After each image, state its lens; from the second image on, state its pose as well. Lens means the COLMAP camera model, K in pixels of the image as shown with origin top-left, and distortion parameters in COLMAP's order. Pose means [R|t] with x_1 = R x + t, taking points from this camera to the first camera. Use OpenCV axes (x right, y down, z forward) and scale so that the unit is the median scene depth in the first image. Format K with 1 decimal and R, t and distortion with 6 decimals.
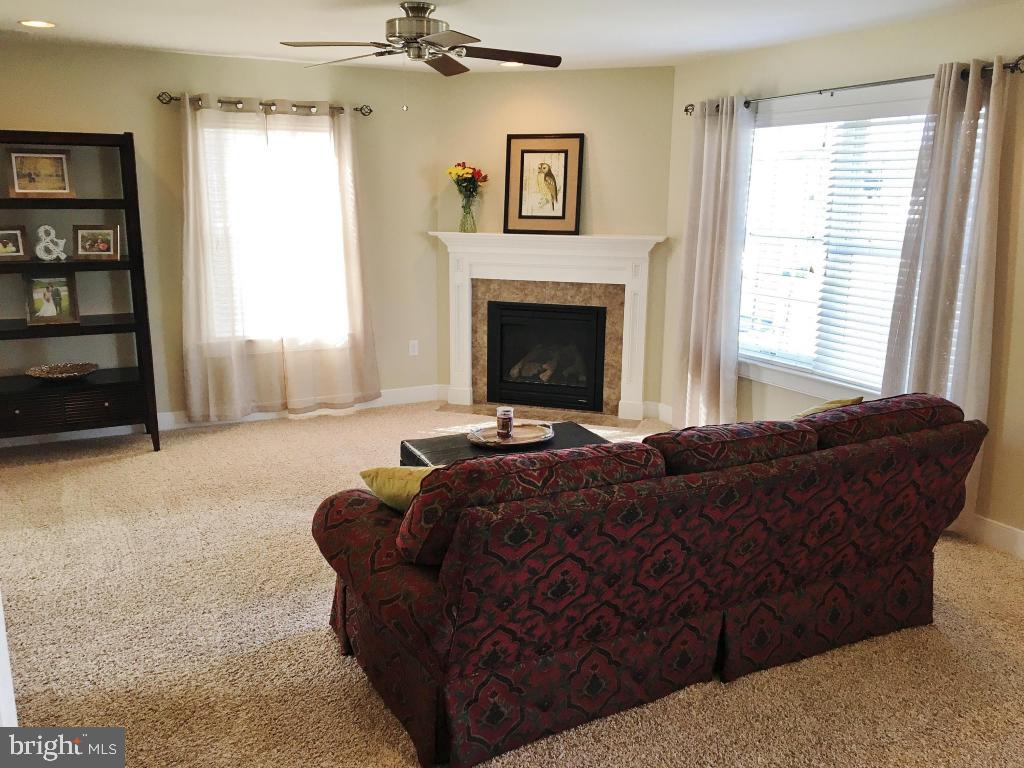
lens RADIAL K [[857.6, 0, 506.9], [0, 857.6, 378.6], [0, 0, 1]] dist [0.097735, -0.149801]
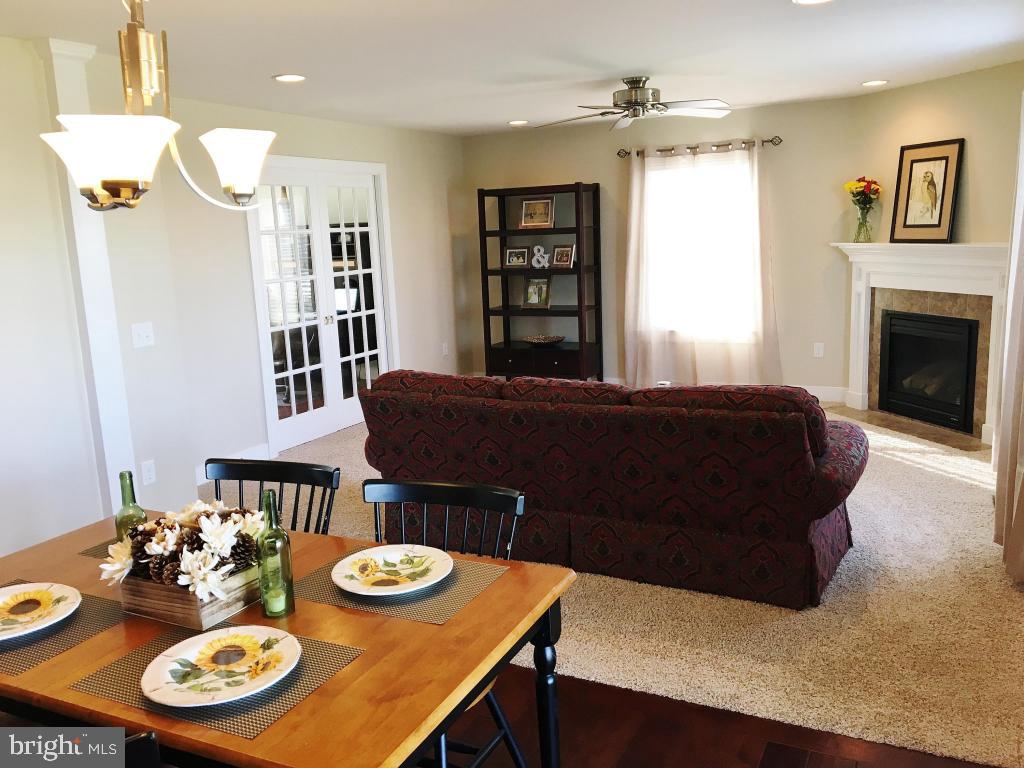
lens RADIAL K [[857.6, 0, 506.9], [0, 857.6, 378.6], [0, 0, 1]] dist [0.097735, -0.149801]
pose [[0.588232, 0.108537, -0.801375, 0.583940], [-0.124697, 0.991275, 0.042726, 0.002550], [0.799020, 0.074796, 0.596634, 0.037794]]
